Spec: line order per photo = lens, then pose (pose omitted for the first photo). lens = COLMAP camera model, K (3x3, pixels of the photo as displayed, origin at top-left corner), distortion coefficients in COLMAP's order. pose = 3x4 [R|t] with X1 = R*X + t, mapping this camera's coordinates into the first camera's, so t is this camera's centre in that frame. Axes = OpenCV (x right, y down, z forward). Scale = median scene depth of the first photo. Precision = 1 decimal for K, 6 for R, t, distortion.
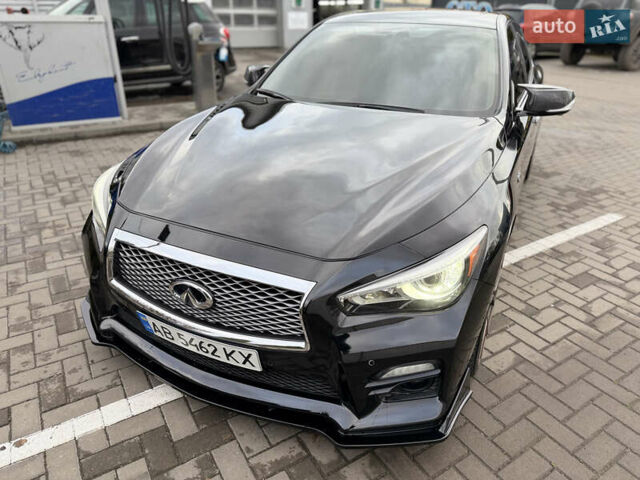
lens RADIAL K [[443.5, 0, 316.7], [0, 443.5, 241.3], [0, 0, 1]] dist [-0.002030, -0.004143]
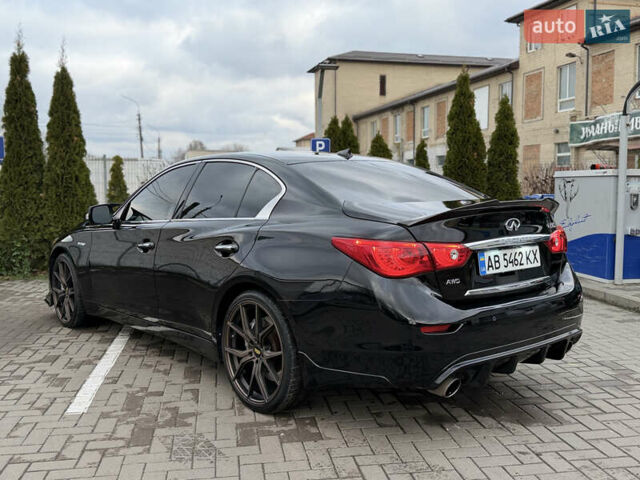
lens RADIAL K [[624.8, 0, 320.0], [0, 624.8, 240.0], [0, 0, 1]] dist [0.147053, -0.316222]
pose [[-0.378800, 0.068028, -0.922975, 1.417970], [-0.419864, 0.876126, 0.236892, -0.673847], [0.824757, 0.477259, -0.303314, 1.484471]]
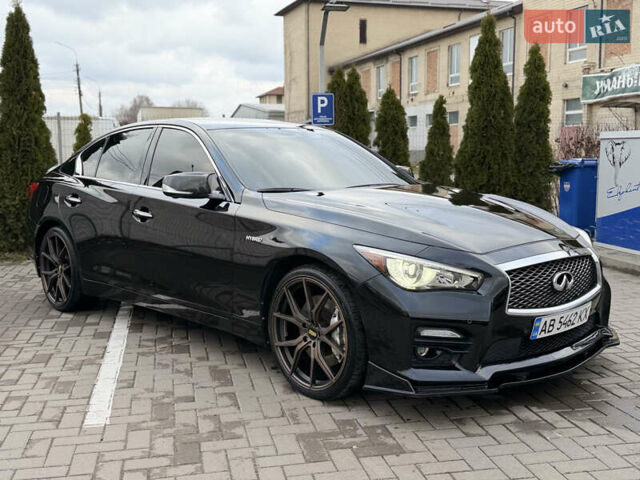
lens RADIAL K [[716.2, 0, 320.0], [0, 716.2, 240.0], [0, 0, 1]] dist [0.195243, -0.479282]
pose [[-0.338279, 0.106951, -0.934948, 1.427345], [-0.424601, 0.869293, 0.253068, -0.615852], [0.839810, 0.482587, -0.248653, 1.364881]]
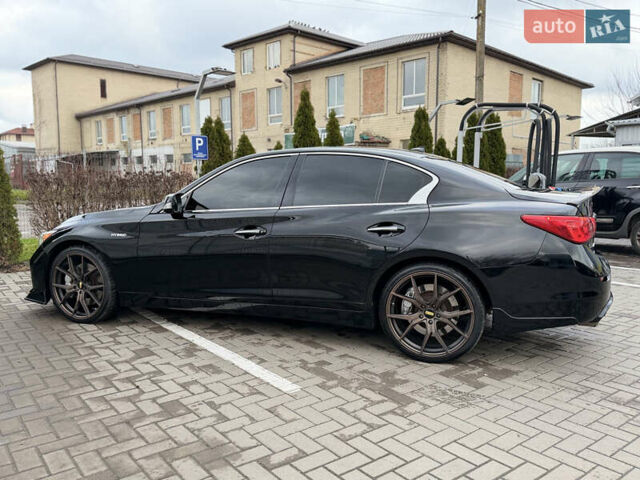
lens RADIAL K [[518.9, 0, 318.7], [0, 518.9, 237.6], [0, 0, 1]] dist [0.145193, -0.265885]
pose [[0.110573, 0.093935, -0.989419, 1.496172], [-0.451931, 0.891400, 0.034124, -0.322852], [0.885173, 0.443376, 0.141017, 0.819710]]
